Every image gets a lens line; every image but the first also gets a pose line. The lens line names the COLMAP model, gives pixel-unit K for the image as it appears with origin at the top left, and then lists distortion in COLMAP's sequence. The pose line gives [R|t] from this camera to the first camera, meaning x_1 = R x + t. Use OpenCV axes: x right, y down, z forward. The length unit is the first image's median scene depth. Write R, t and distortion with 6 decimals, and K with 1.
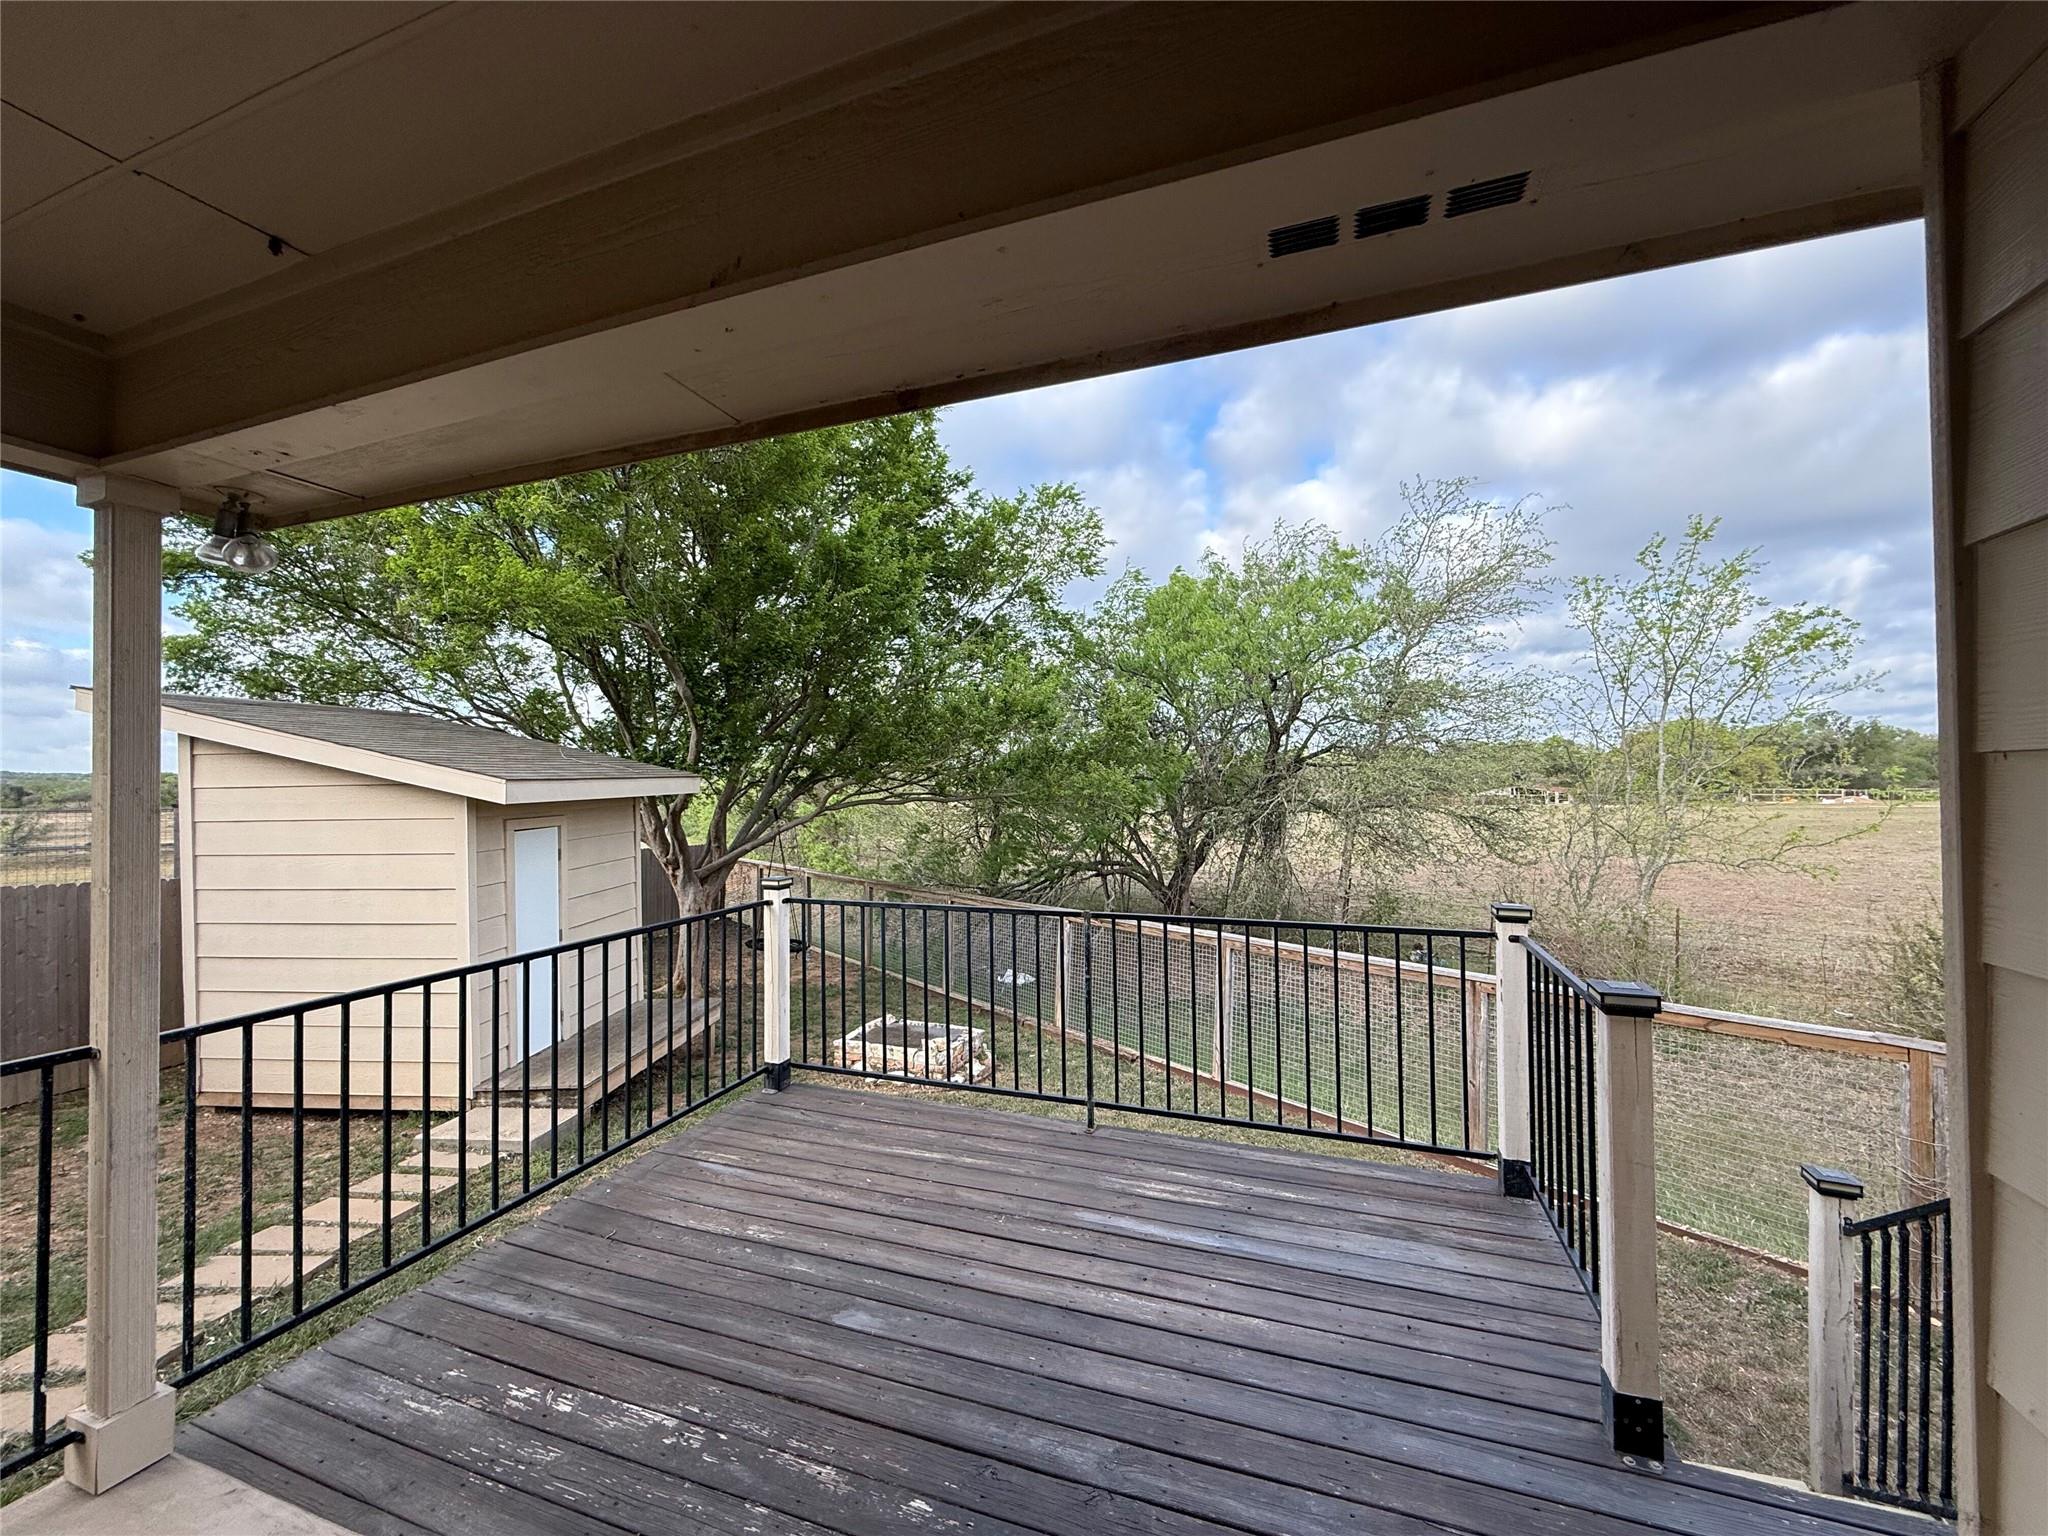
lens RADIAL K [[815.7, 0, 1023.0], [0, 815.7, 761.8], [0, 0, 1]] dist [0.001361, -0.000242]
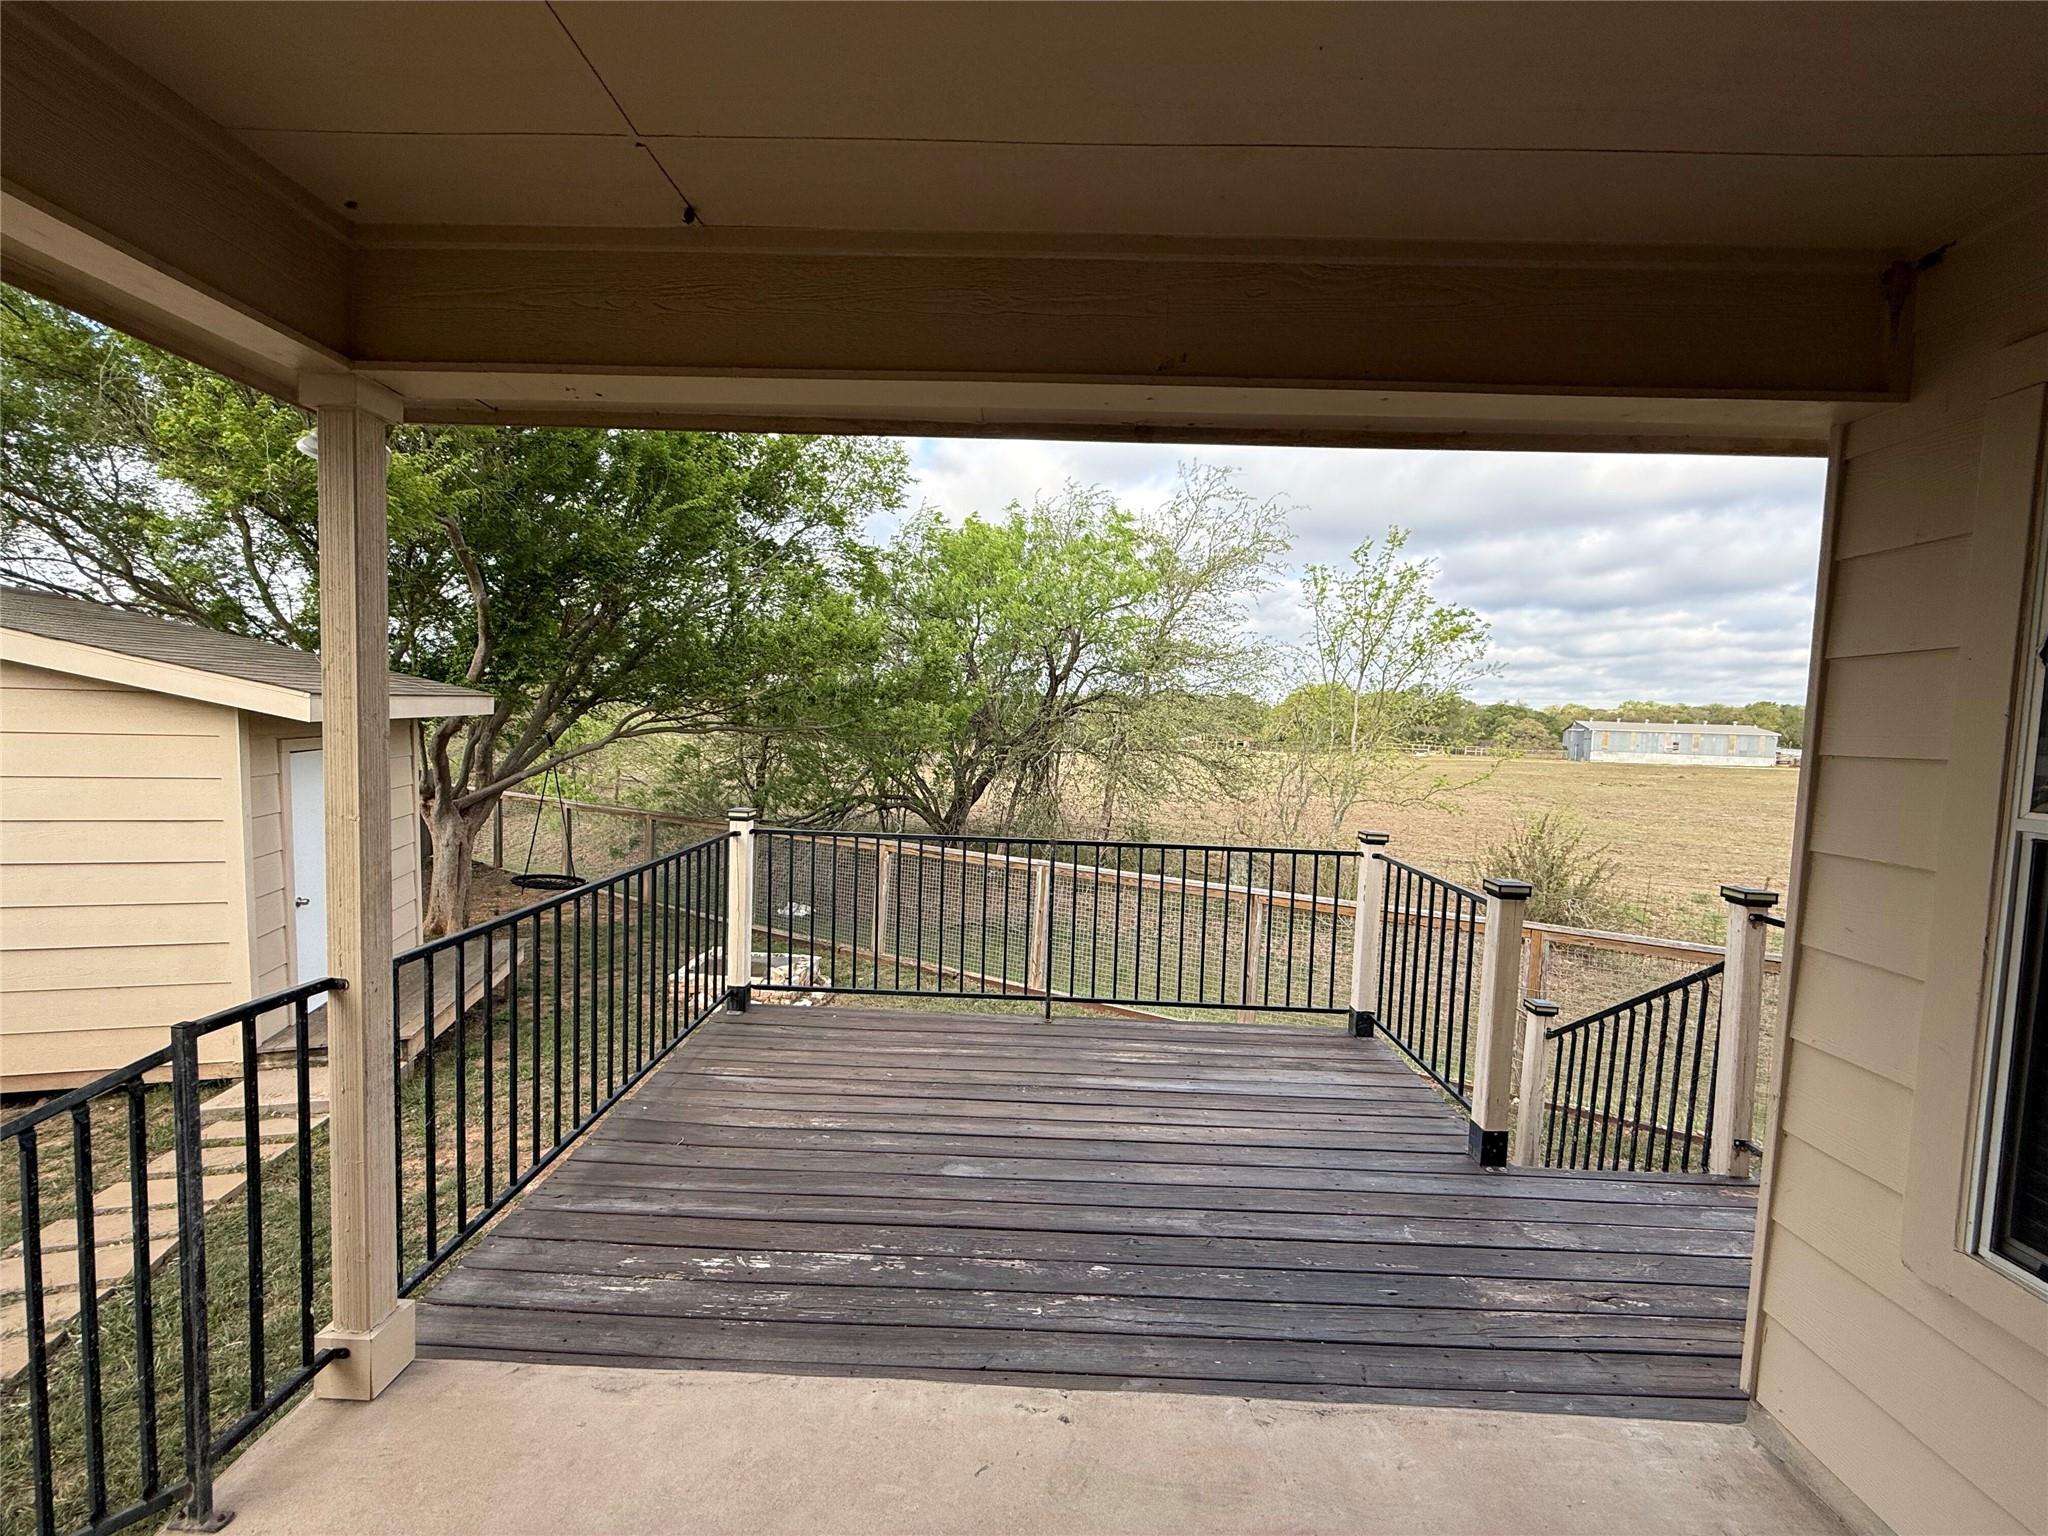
lens RADIAL K [[815.7, 0, 1023.0], [0, 815.7, 761.8], [0, 0, 1]] dist [0.001361, -0.000242]
pose [[0.945363, 0.024361, 0.325107, -0.189440], [-0.050538, 0.996100, 0.072317, -0.005545], [-0.322078, -0.084796, 0.942908, -0.044679]]
